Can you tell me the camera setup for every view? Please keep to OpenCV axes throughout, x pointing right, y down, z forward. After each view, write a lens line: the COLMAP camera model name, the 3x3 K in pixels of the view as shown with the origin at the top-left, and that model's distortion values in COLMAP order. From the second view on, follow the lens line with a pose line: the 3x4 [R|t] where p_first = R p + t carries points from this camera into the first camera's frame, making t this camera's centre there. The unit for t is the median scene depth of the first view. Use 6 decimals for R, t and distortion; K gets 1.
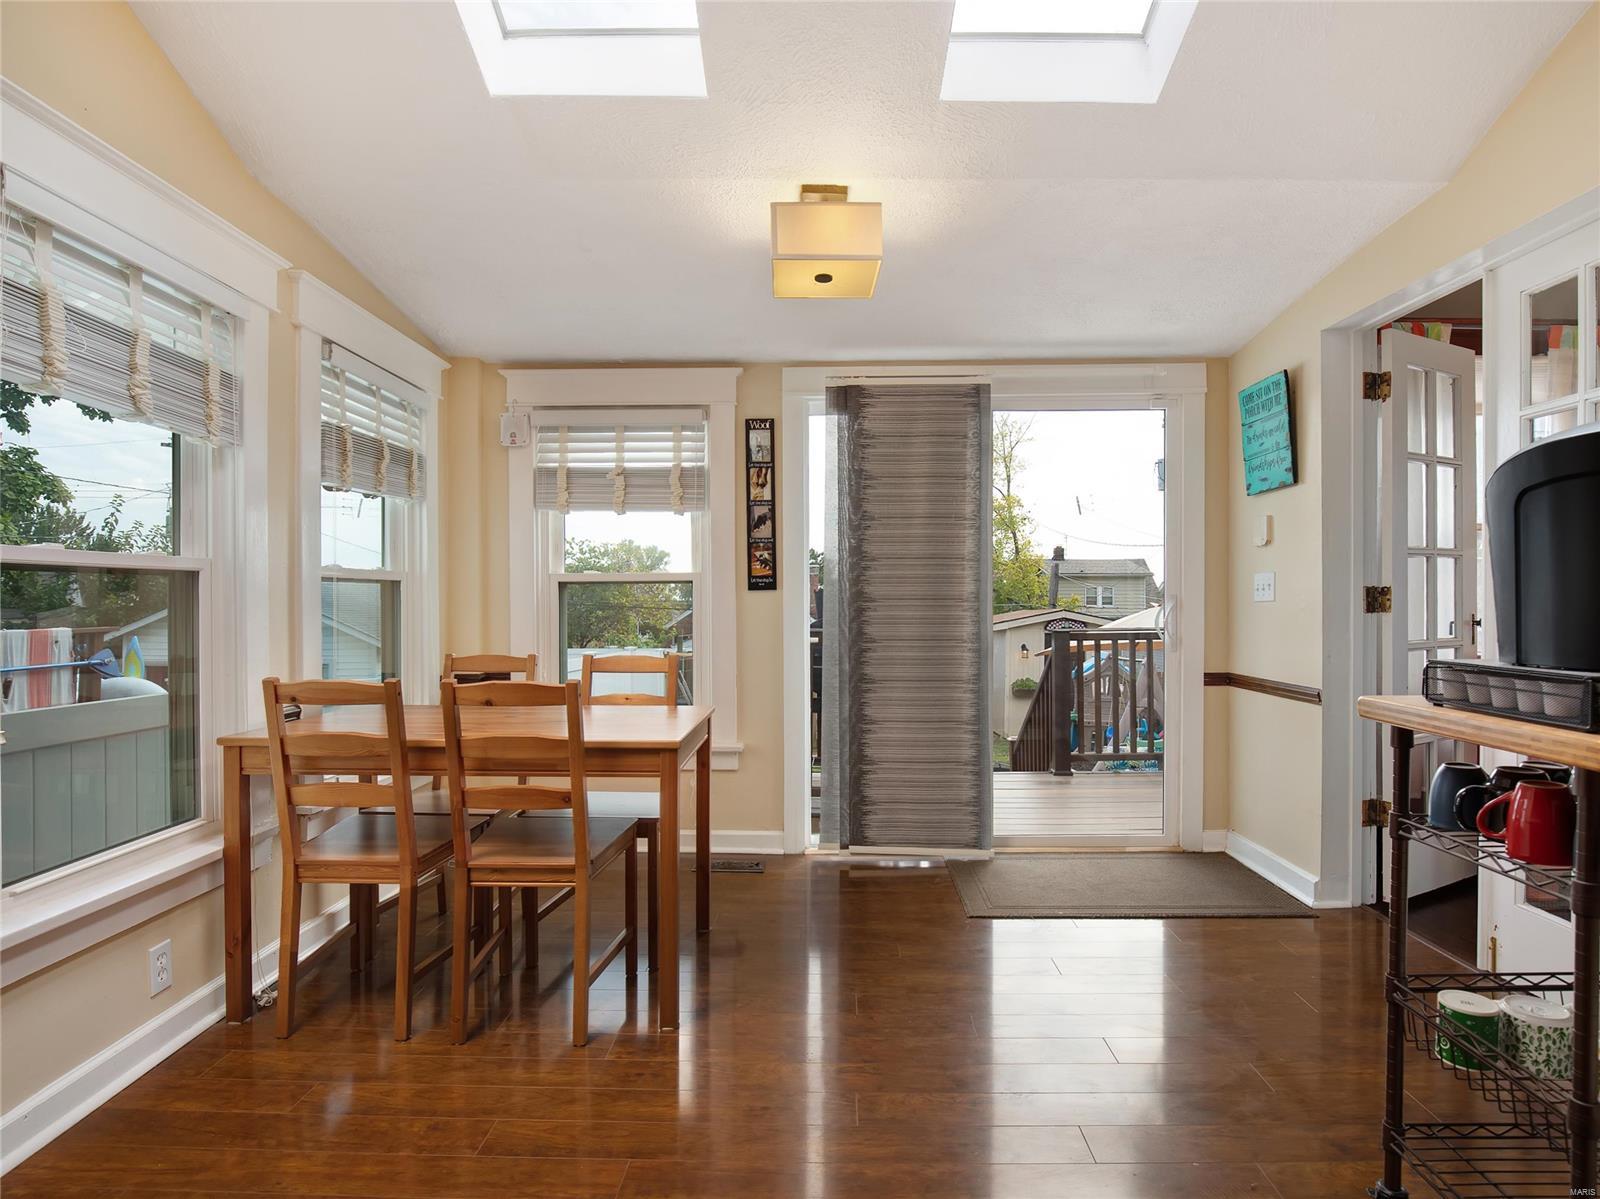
lens RADIAL K [[929.0, 0, 799.5], [0, 929.0, 596.9], [0, 0, 1]] dist [-0.019305, 0.001546]
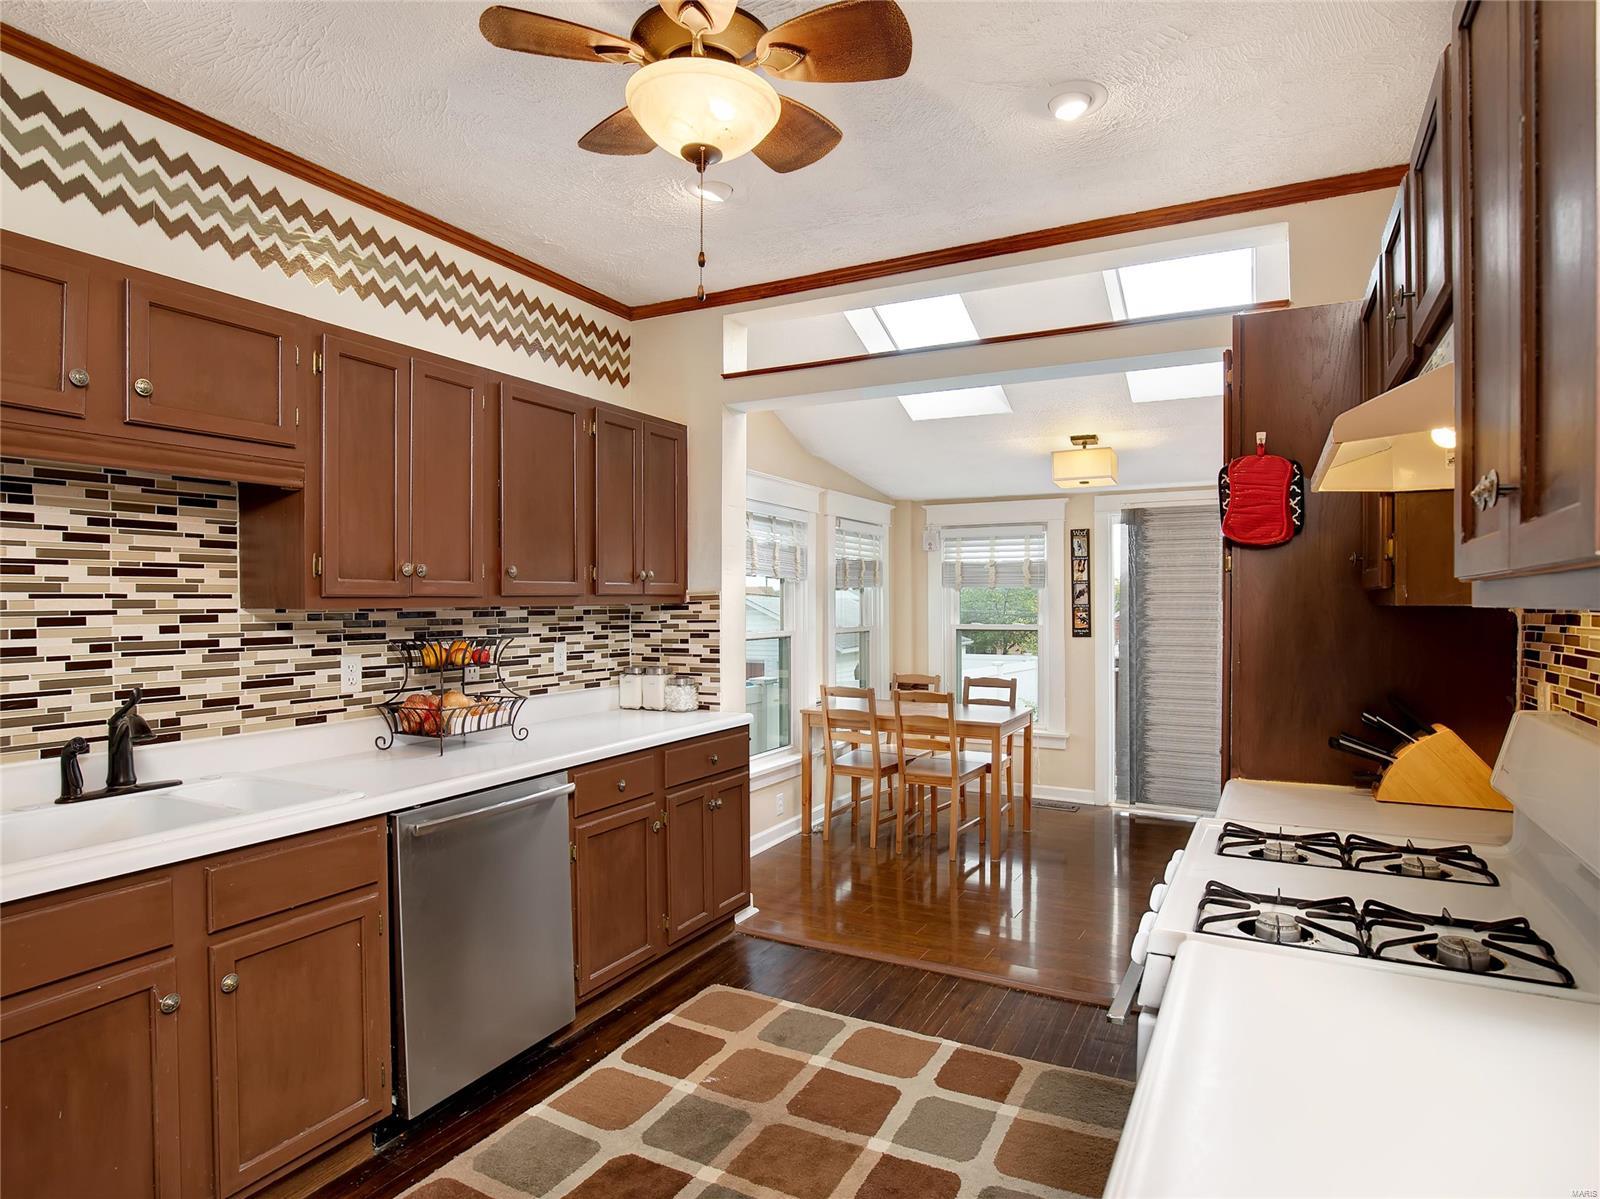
lens RADIAL K [[912.1, 0, 790.4], [0, 912.1, 606.7], [0, 0, 1]] dist [-0.001024, -0.000481]
pose [[0.890163, 0.001159, -0.455642, 0.260783], [0.000938, 0.999990, 0.004377, -0.076992], [0.455642, -0.004324, 0.890153, -0.702676]]
